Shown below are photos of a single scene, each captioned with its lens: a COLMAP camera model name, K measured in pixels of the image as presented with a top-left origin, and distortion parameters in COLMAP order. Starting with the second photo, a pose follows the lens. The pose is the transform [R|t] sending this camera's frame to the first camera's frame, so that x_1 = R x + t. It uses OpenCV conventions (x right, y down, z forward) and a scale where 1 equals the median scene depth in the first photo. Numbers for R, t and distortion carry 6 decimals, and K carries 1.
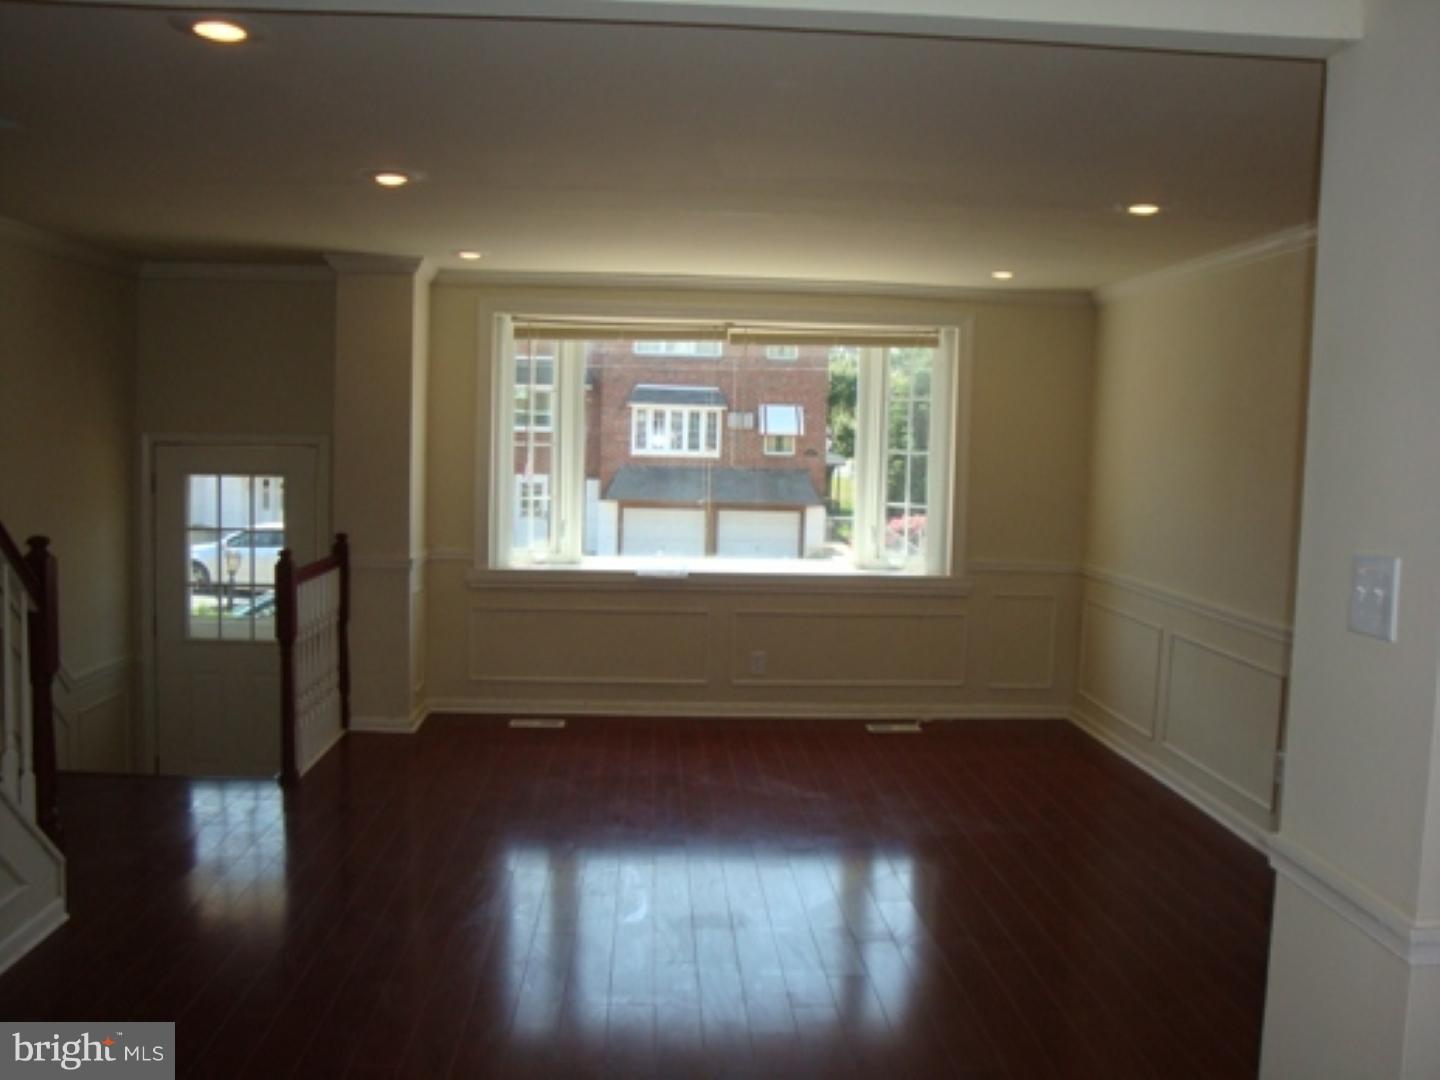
lens RADIAL K [[1269.5, 0, 720.0], [0, 1269.5, 540.0], [0, 0, 1]] dist [-0.153076, 0.139702]
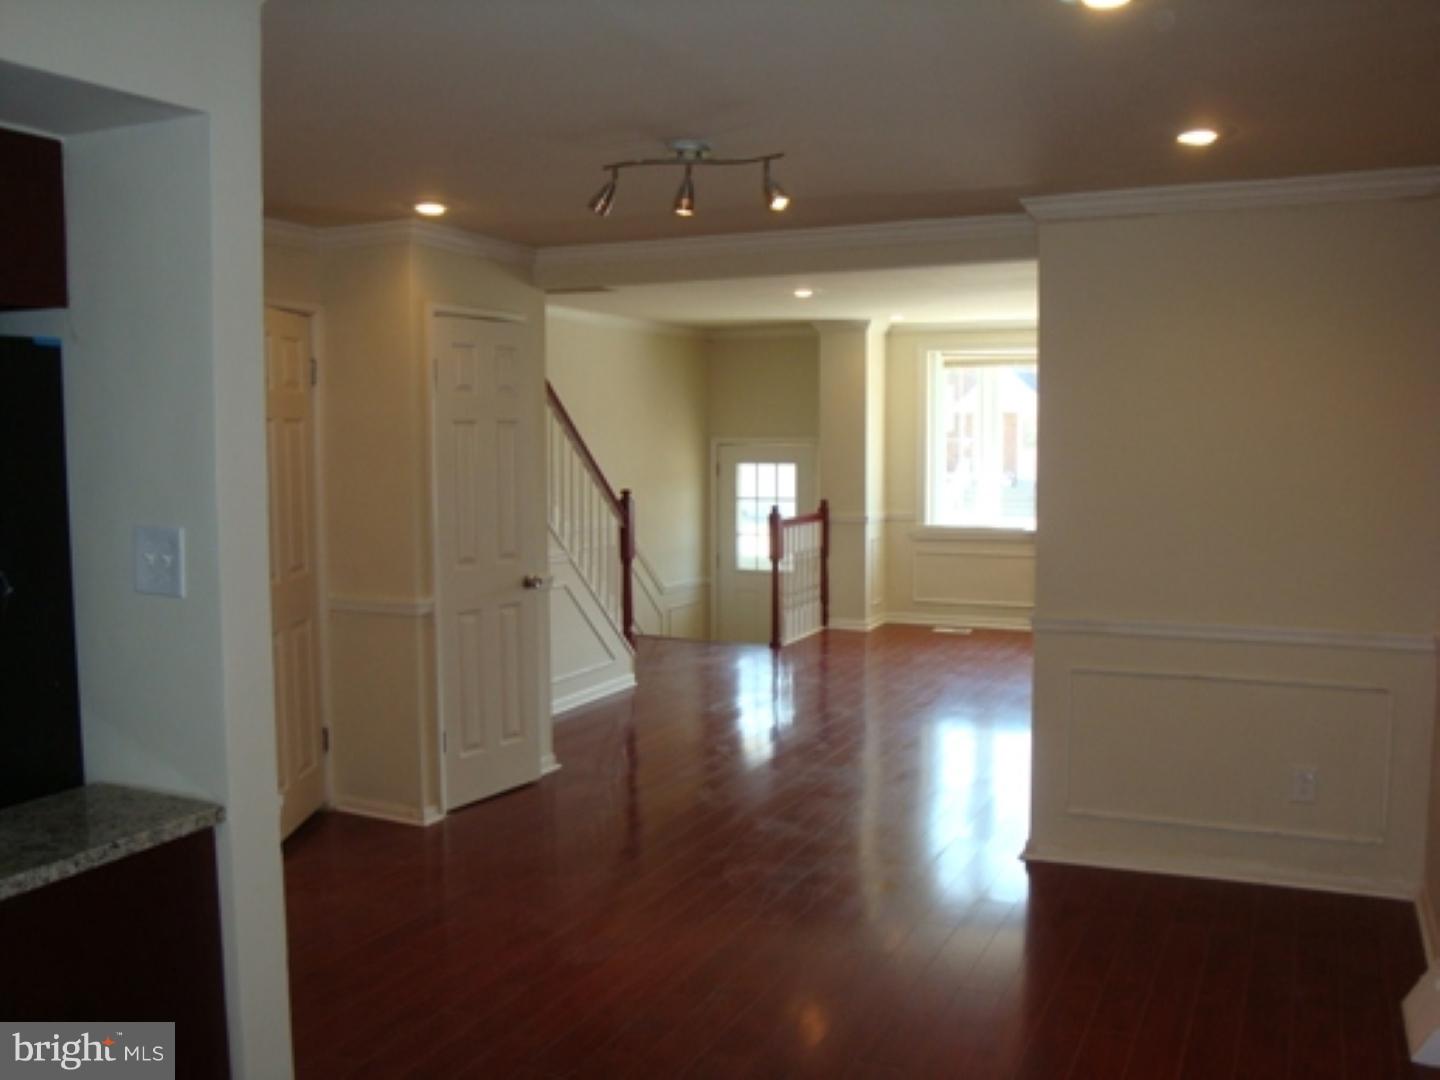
lens RADIAL K [[1269.5, 0, 720.0], [0, 1269.5, 540.0], [0, 0, 1]] dist [-0.153076, 0.139702]
pose [[0.875679, 0.013521, -0.482704, 0.336122], [-0.013409, 0.999903, 0.003683, 0.039977], [0.482707, 0.003248, 0.875776, -0.428380]]
